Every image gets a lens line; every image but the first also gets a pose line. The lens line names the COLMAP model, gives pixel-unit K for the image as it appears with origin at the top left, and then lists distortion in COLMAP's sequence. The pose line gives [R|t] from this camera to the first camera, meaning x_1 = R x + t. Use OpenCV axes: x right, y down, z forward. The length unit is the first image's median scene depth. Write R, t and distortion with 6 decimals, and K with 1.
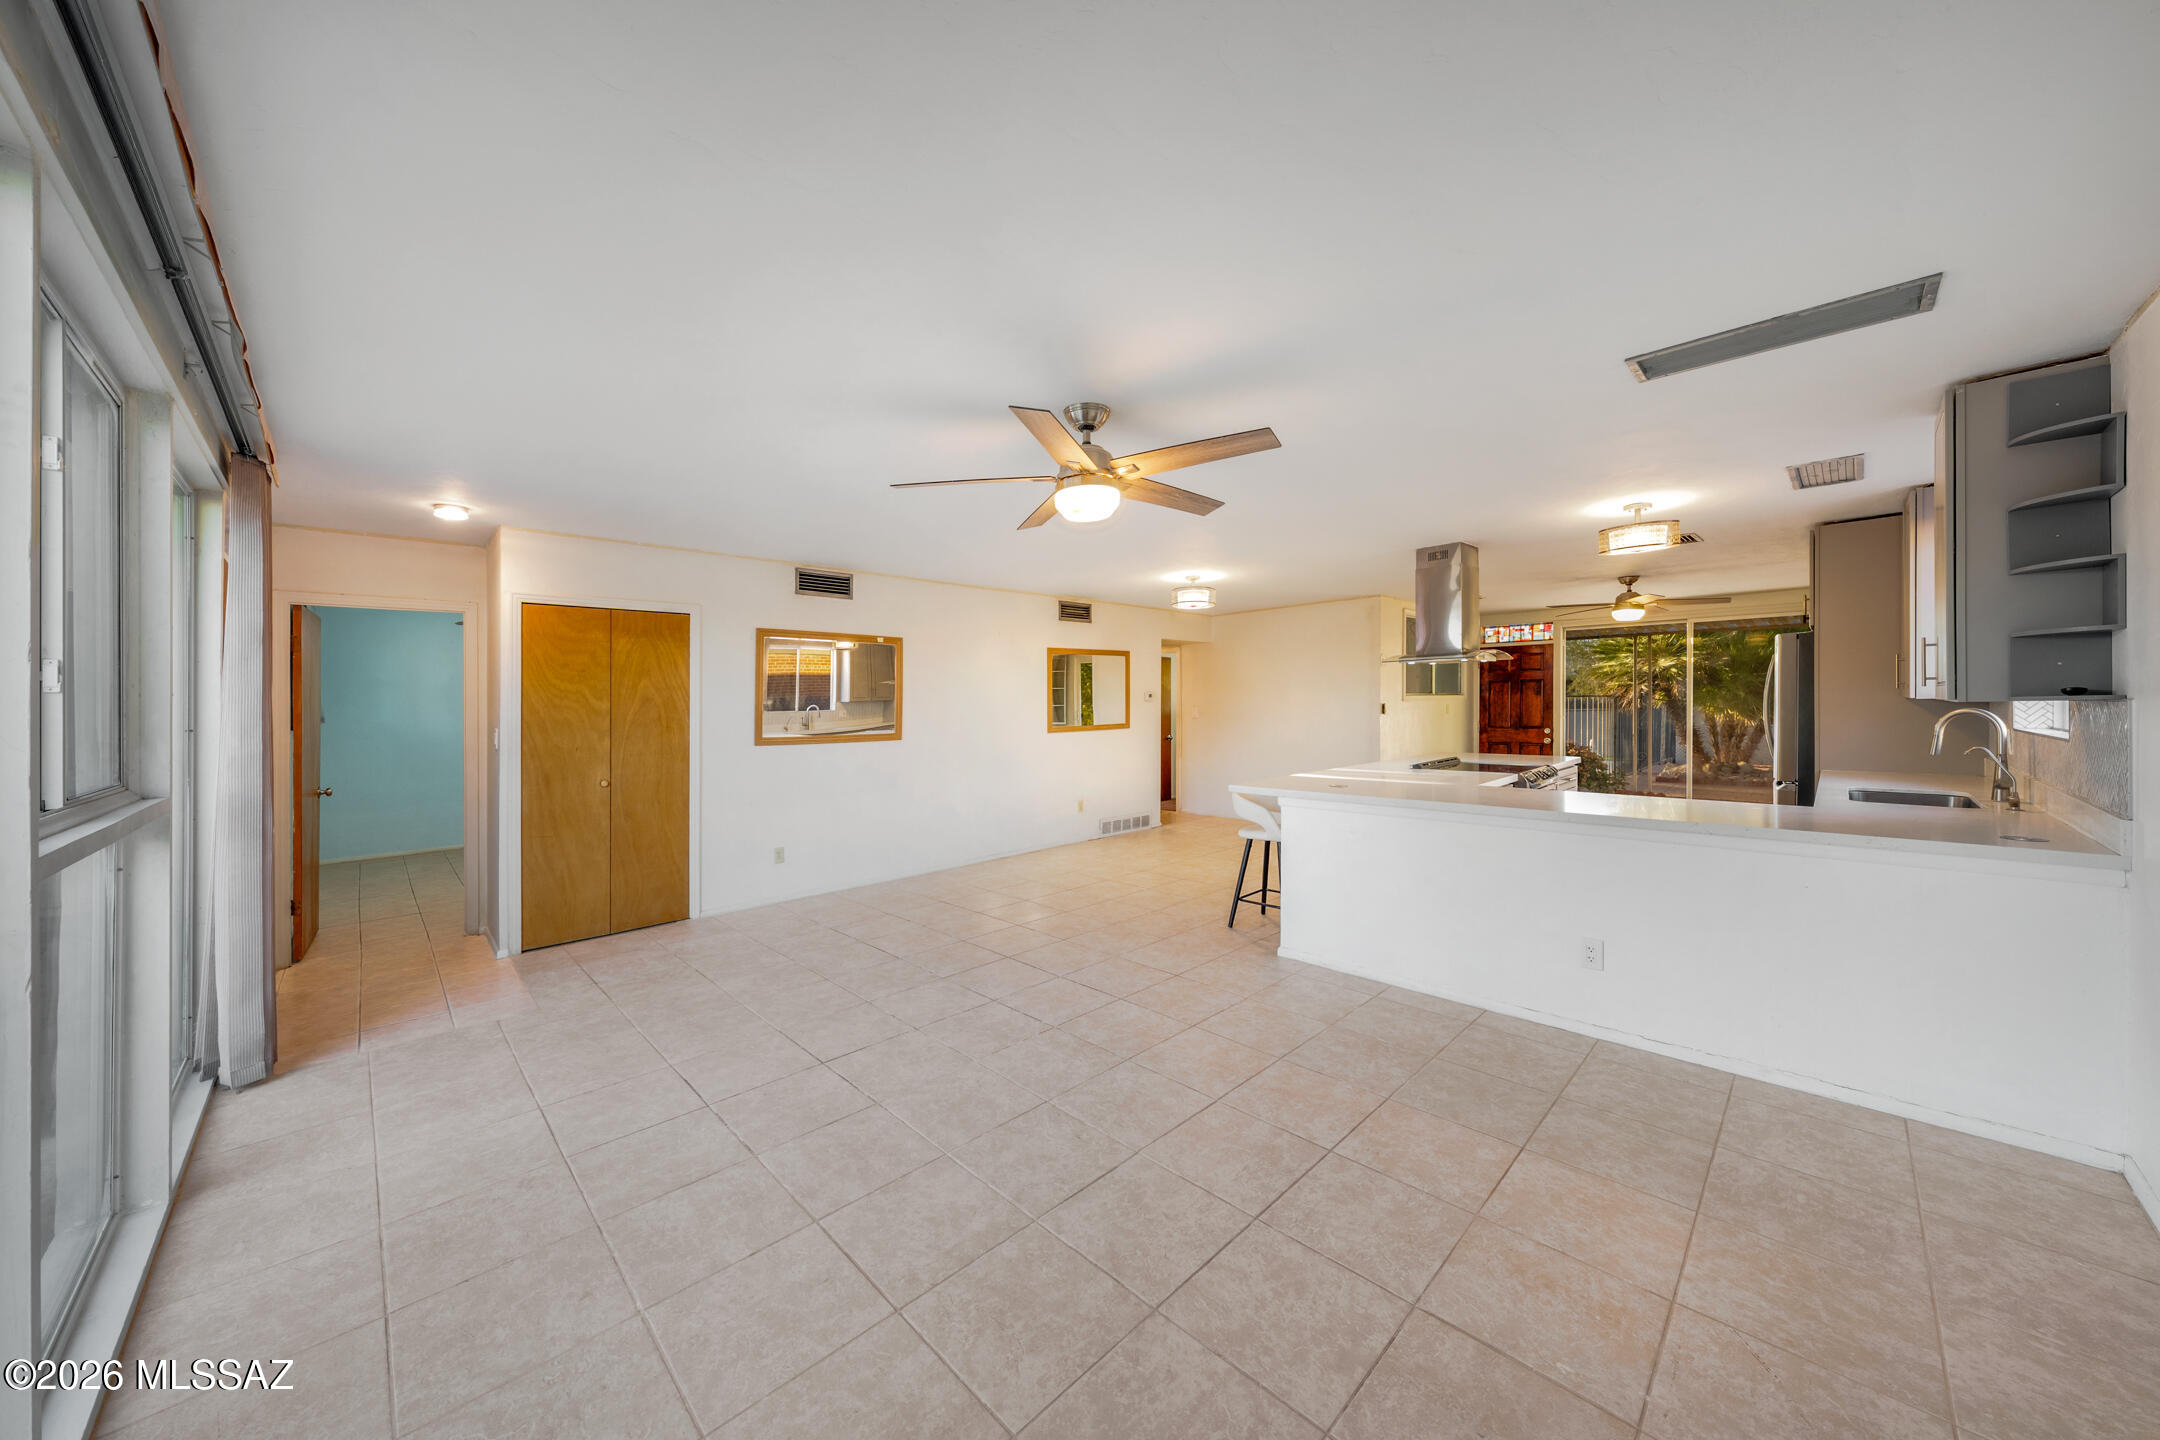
lens RADIAL K [[758.9, 0, 1075.2], [0, 758.9, 706.8], [0, 0, 1]] dist [0.000883, 0.000117]
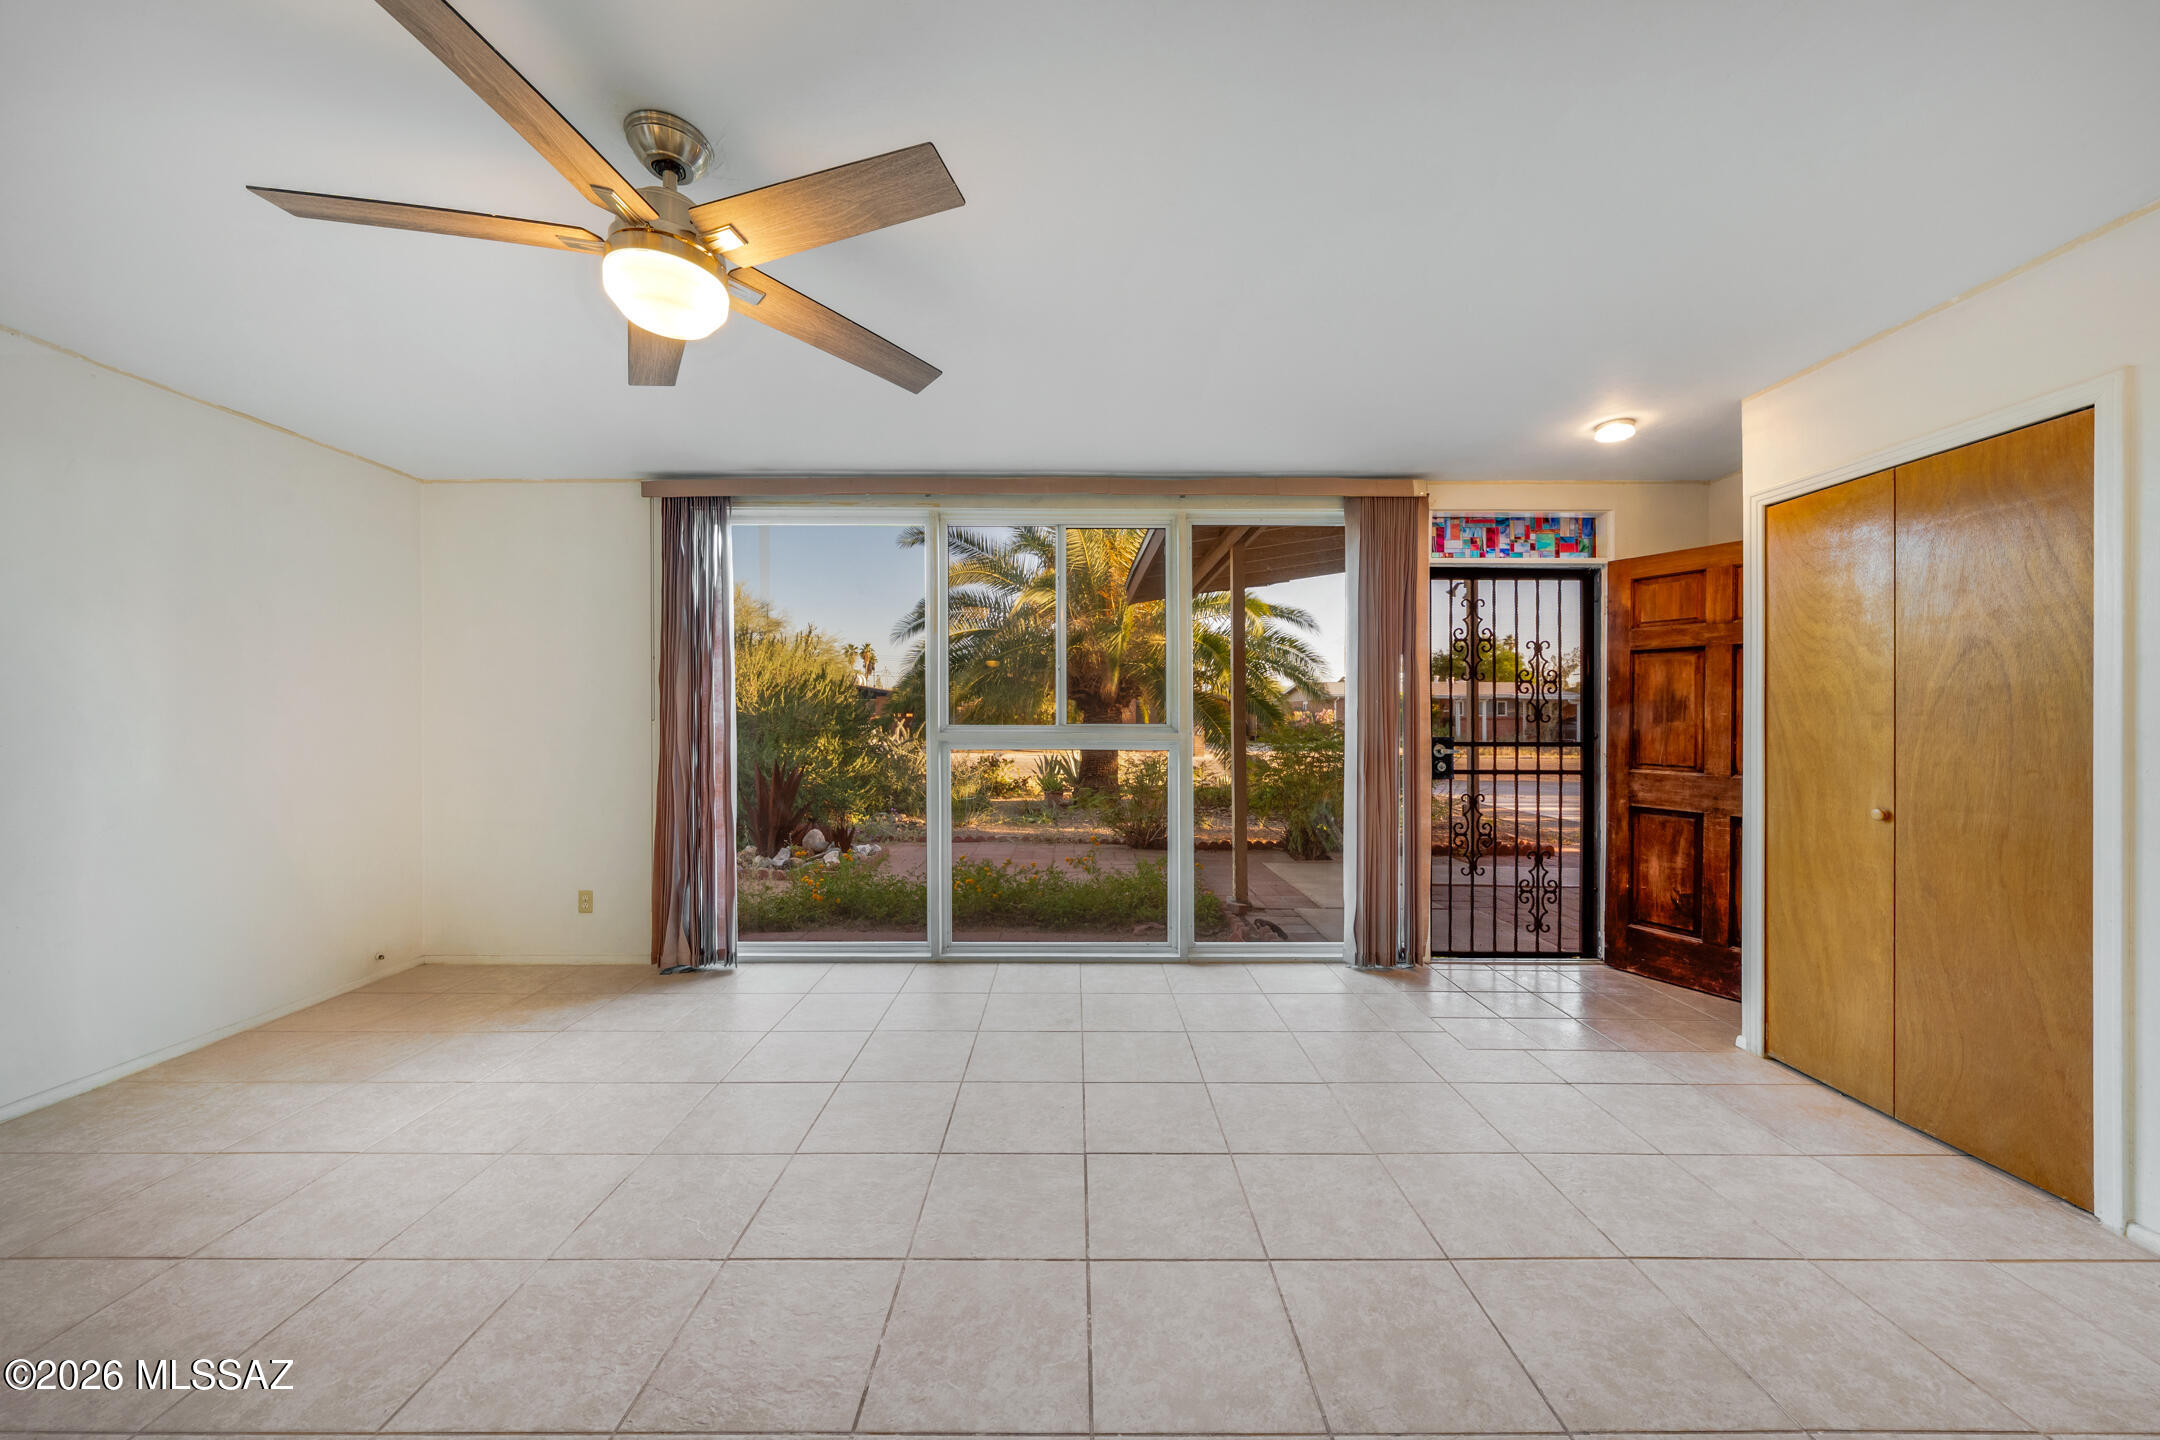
lens RADIAL K [[758.9, 0, 1083.4], [0, 758.9, 724.3], [0, 0, 1]] dist [0.000883, 0.000117]
pose [[-0.718184, 0.013444, -0.695723, 0.114223], [0.002707, 0.999860, 0.016527, 0.030713], [0.695848, 0.009986, -0.718120, 0.995287]]
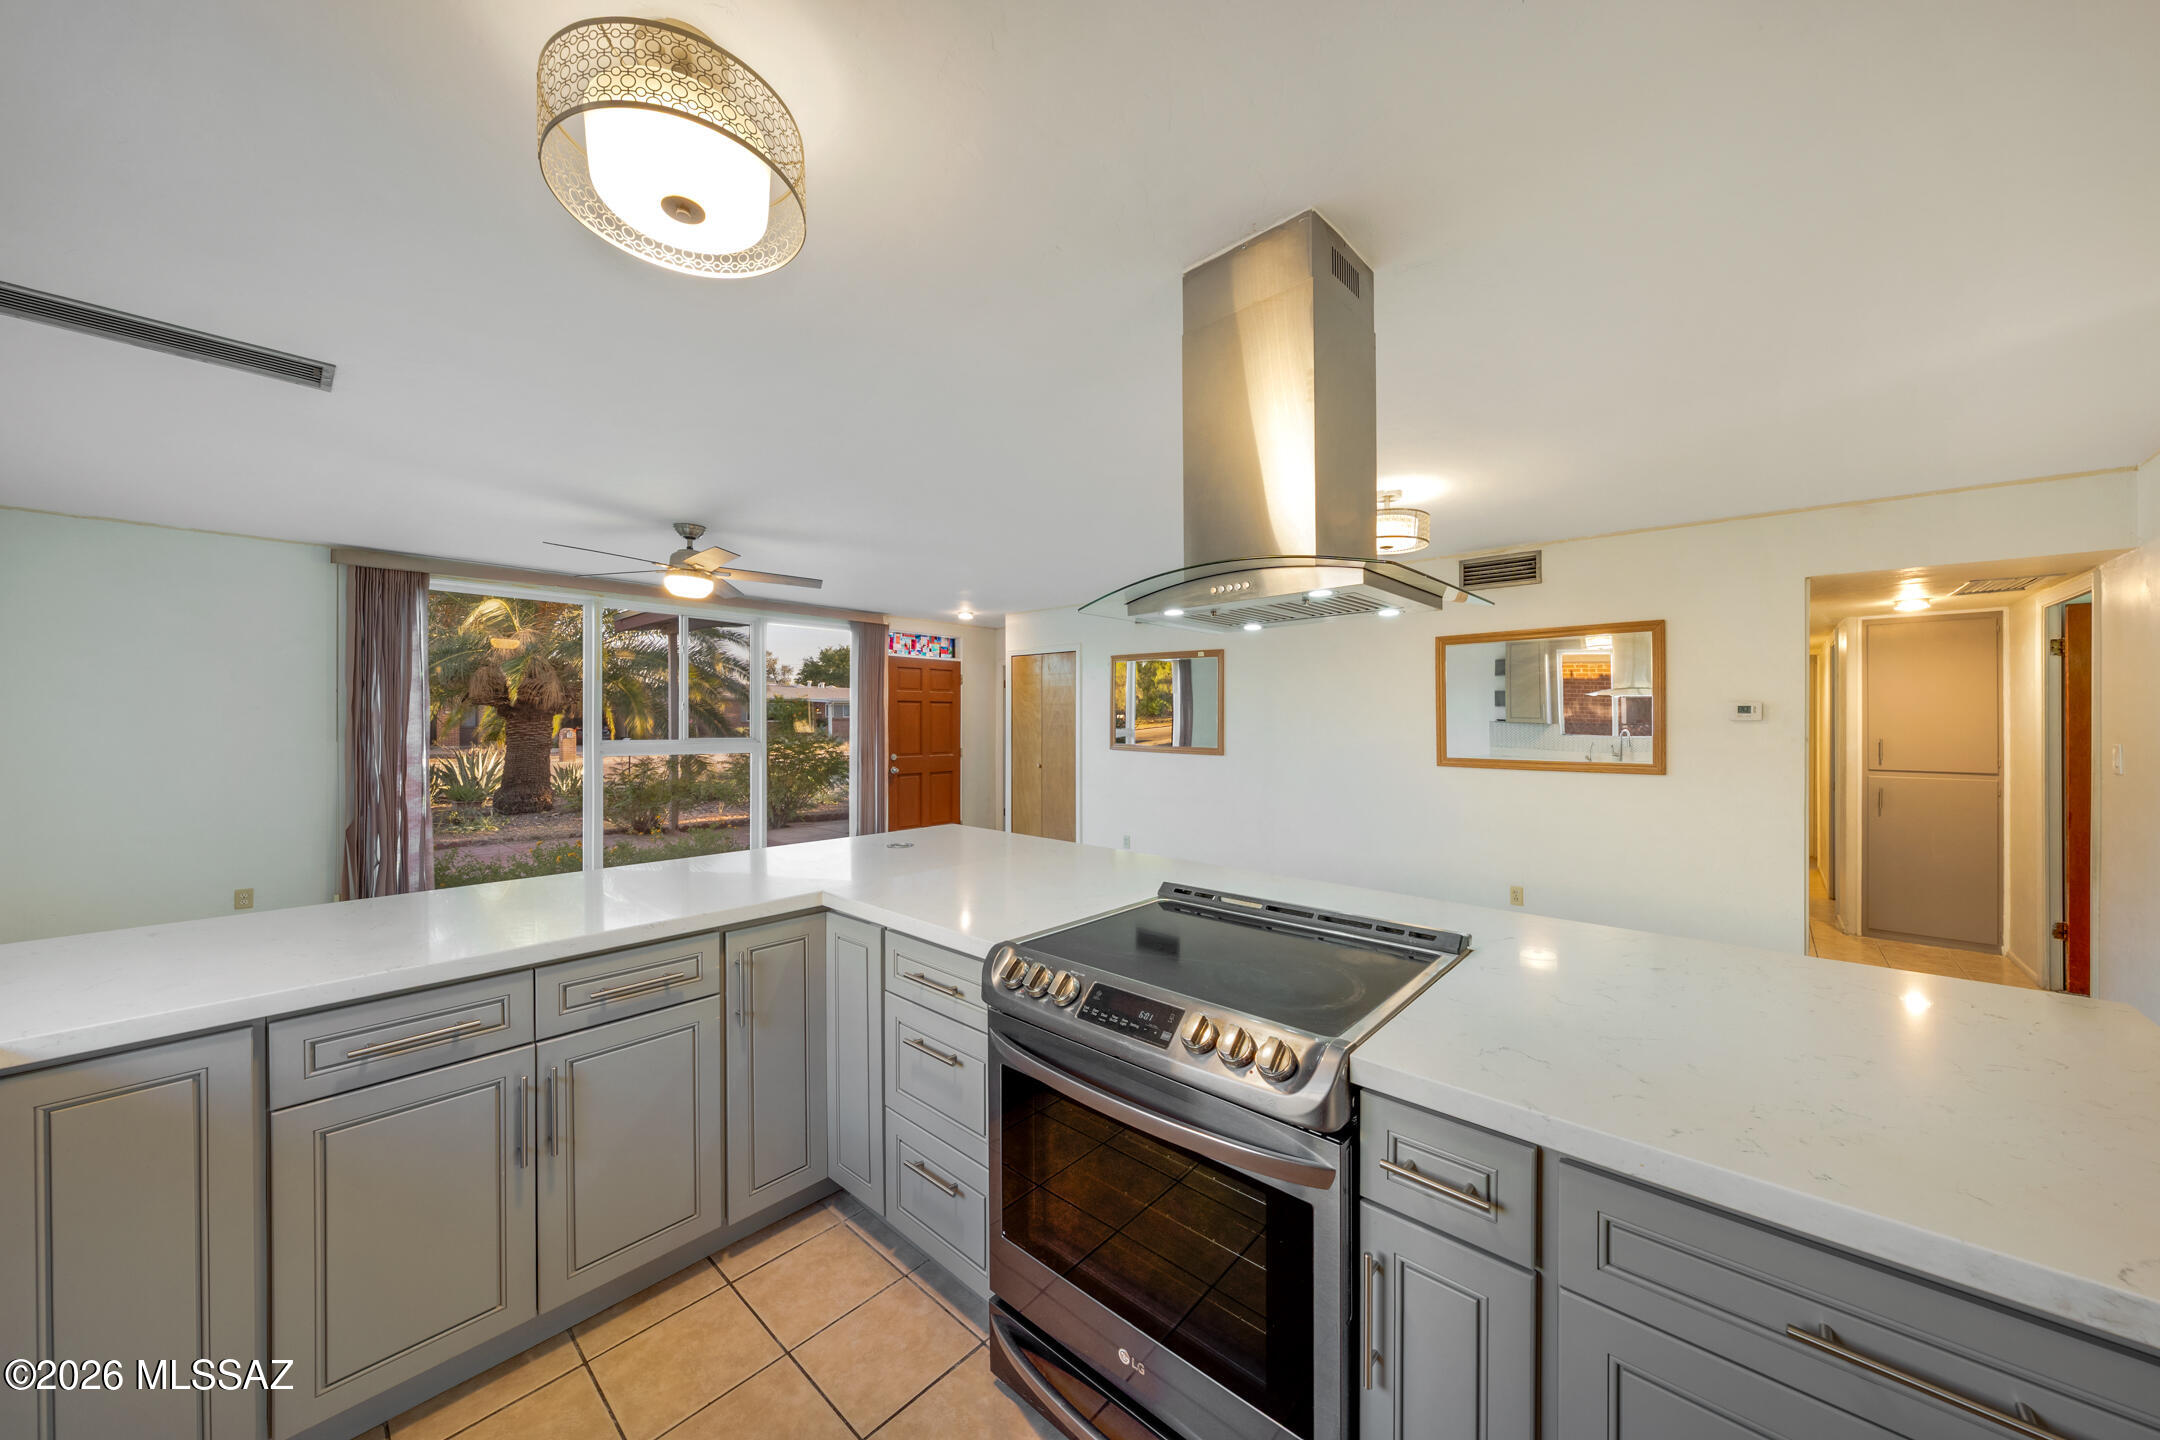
lens RADIAL K [[758.9, 0, 1107.3], [0, 758.9, 714.7], [0, 0, 1]] dist [0.000883, 0.000117]
pose [[0.037748, 0.008003, -0.999255, 0.966772], [-0.011419, 0.999906, 0.007577, -0.019064], [0.999222, 0.011125, 0.037836, 1.083868]]
